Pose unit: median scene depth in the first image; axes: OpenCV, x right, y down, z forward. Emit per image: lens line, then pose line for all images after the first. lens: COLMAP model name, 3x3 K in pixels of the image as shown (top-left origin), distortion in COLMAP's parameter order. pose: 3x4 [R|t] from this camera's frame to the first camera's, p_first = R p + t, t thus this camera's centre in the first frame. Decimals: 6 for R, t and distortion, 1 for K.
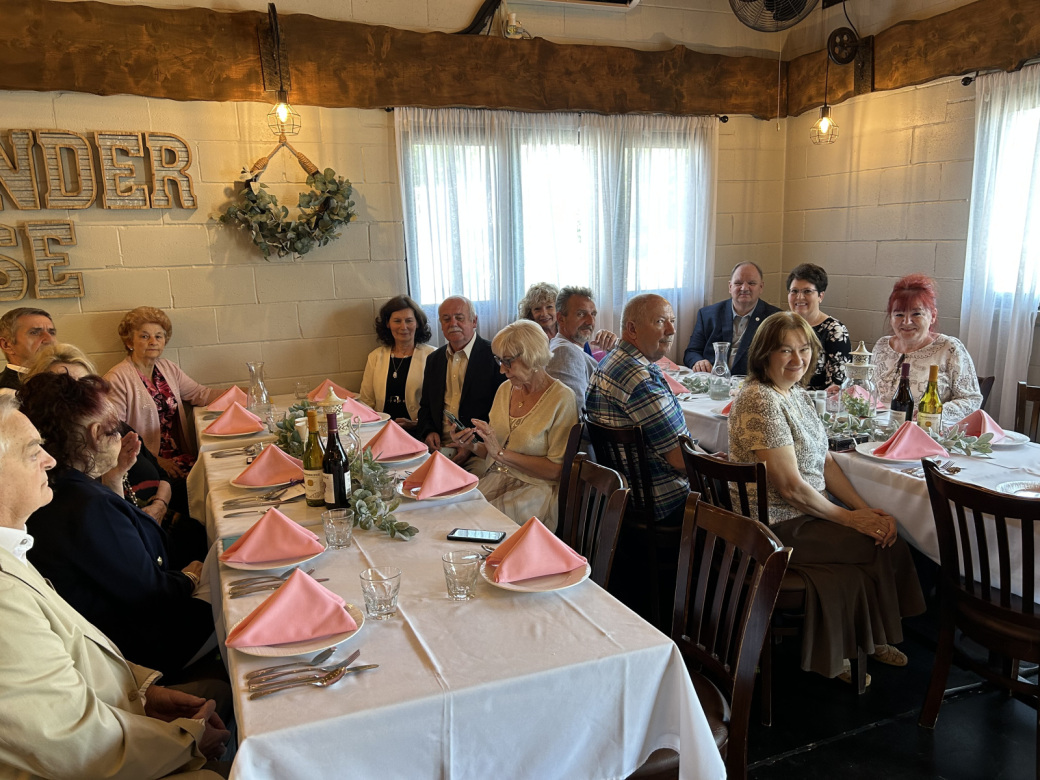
lens RADIAL K [[782.1, 0, 528.3], [0, 782.1, 397.0], [0, 0, 1]] dist [0.037244, -0.050712]
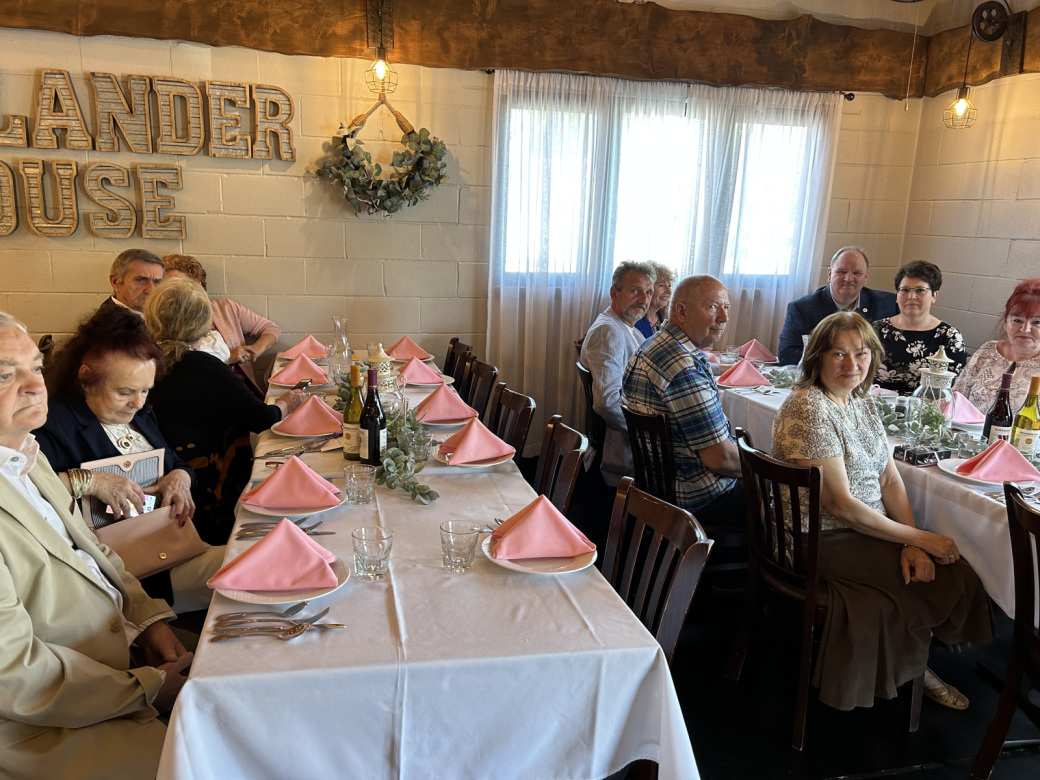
lens RADIAL K [[782.1, 0, 522.6], [0, 782.1, 387.5], [0, 0, 1]] dist [0.037244, -0.050712]
pose [[0.984066, 0.097150, -0.148913, 0.055678], [-0.094270, 0.995199, 0.026300, -0.000294], [0.150753, -0.011843, 0.988501, 0.026921]]
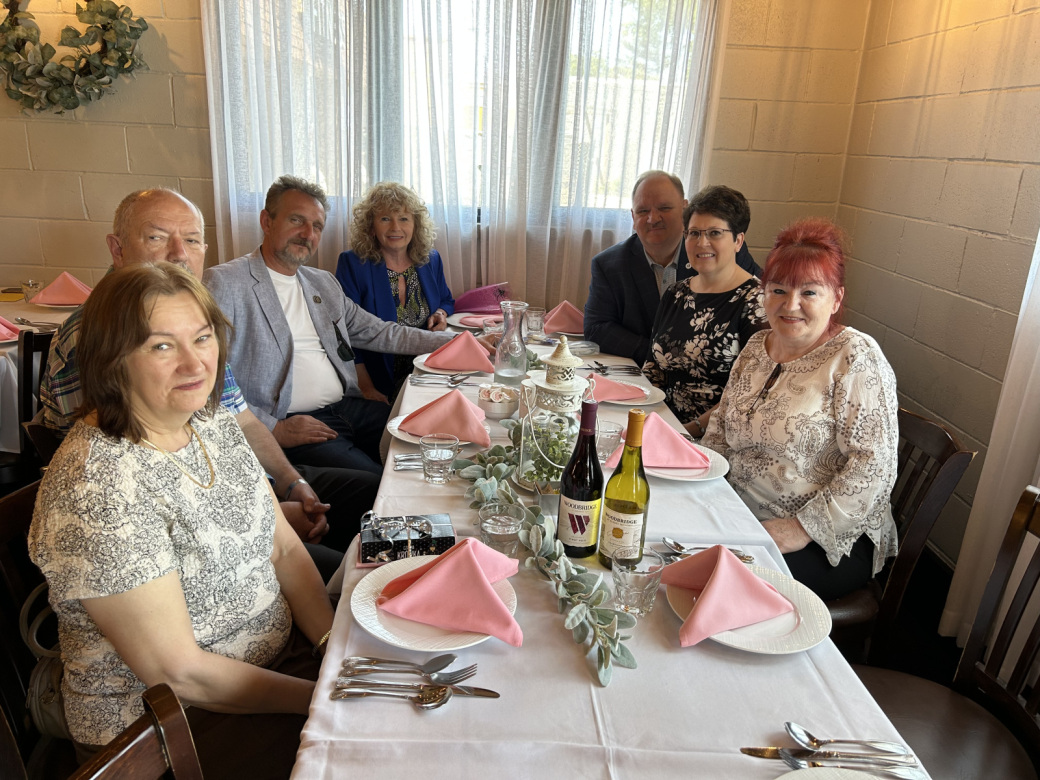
lens RADIAL K [[782.1, 0, 520.0], [0, 782.1, 391.9], [0, 0, 1]] dist [0.037244, -0.050712]
pose [[0.928066, 0.178564, -0.326816, 0.472732], [-0.142305, 0.980997, 0.131884, -0.079721], [0.344156, -0.075890, 0.935841, 0.440063]]
